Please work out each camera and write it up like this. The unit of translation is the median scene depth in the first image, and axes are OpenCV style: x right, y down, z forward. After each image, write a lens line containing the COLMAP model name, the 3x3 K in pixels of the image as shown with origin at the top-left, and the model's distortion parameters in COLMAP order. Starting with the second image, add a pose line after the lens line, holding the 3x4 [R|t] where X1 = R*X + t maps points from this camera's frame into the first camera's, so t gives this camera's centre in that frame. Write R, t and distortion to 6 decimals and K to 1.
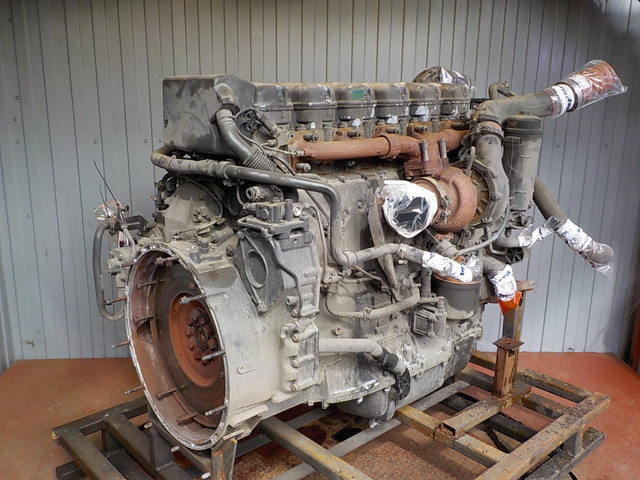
lens RADIAL K [[598.7, 0, 320.0], [0, 598.7, 240.0], [0, 0, 1]] dist [0.017499, -0.010932]
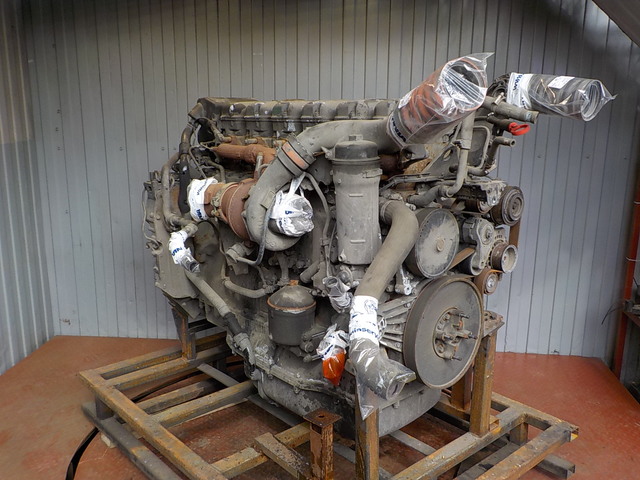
lens RADIAL K [[598.7, 0, 320.0], [0, 598.7, 240.0], [0, 0, 1]] dist [0.017499, -0.010932]
pose [[0.990501, 0.027502, -0.134727, 0.164368], [-0.029366, 0.999498, -0.011869, 0.014544], [0.134333, 0.015713, 0.990812, -0.092635]]
